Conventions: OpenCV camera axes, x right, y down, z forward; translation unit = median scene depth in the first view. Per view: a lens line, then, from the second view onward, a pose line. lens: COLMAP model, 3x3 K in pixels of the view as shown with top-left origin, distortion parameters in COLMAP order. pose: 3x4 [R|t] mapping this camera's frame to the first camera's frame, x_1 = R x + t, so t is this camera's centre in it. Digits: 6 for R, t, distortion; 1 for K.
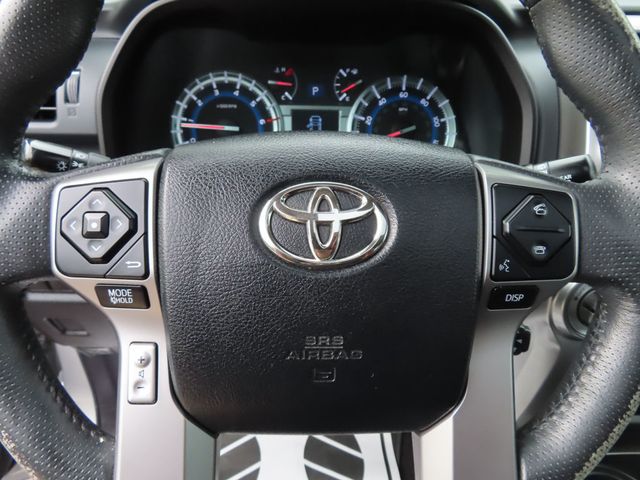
lens RADIAL K [[453.2, 0, 317.9], [0, 453.2, 238.0], [0, 0, 1]] dist [-0.005605, -0.000869]
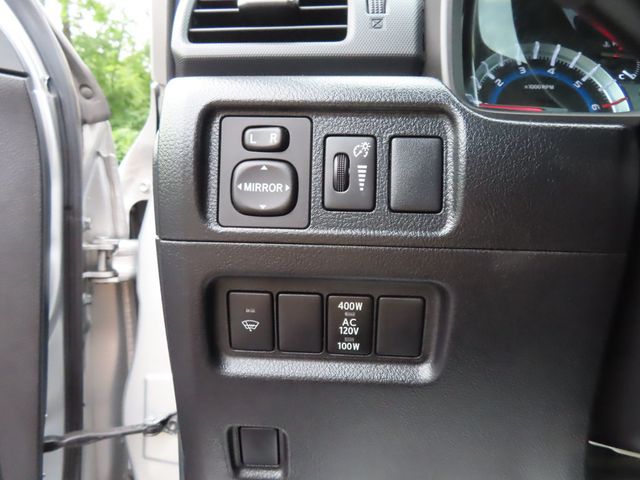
lens RADIAL K [[453.2, 0, 317.9], [0, 453.2, 238.0], [0, 0, 1]] dist [-0.005605, -0.000869]
pose [[0.998606, -0.001103, -0.052774, -0.497788], [-0.021877, 0.901230, -0.432788, 0.211071], [0.048039, 0.433339, 0.899950, 0.478348]]
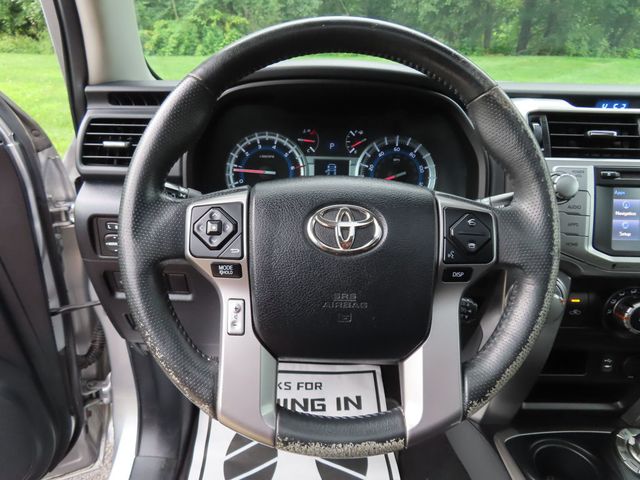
lens RADIAL K [[453.2, 0, 317.9], [0, 453.2, 238.0], [0, 0, 1]] dist [-0.005605, -0.000869]
pose [[0.999933, 0.008917, -0.007345, -0.035848], [-0.009549, 0.995806, -0.090986, 0.075754], [0.006503, 0.091050, 0.995825, -0.335552]]
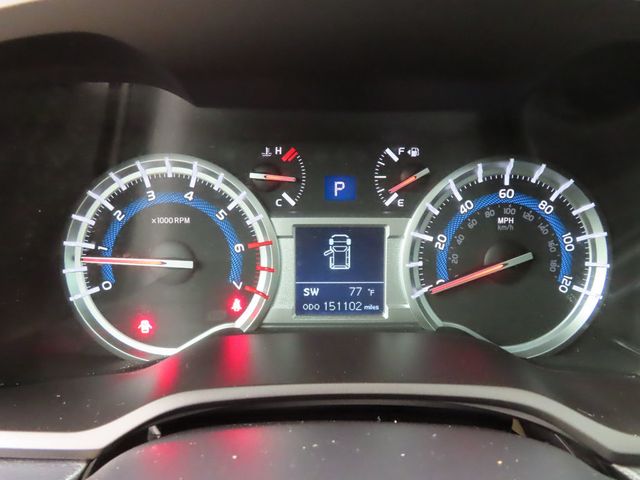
lens RADIAL K [[453.2, 0, 317.9], [0, 453.2, 238.0], [0, 0, 1]] dist [-0.005605, -0.000869]
pose [[0.999893, -0.009418, -0.011191, -0.025646], [0.008783, 0.998421, -0.055475, -0.241502], [0.011696, 0.055371, 0.998397, 0.481828]]
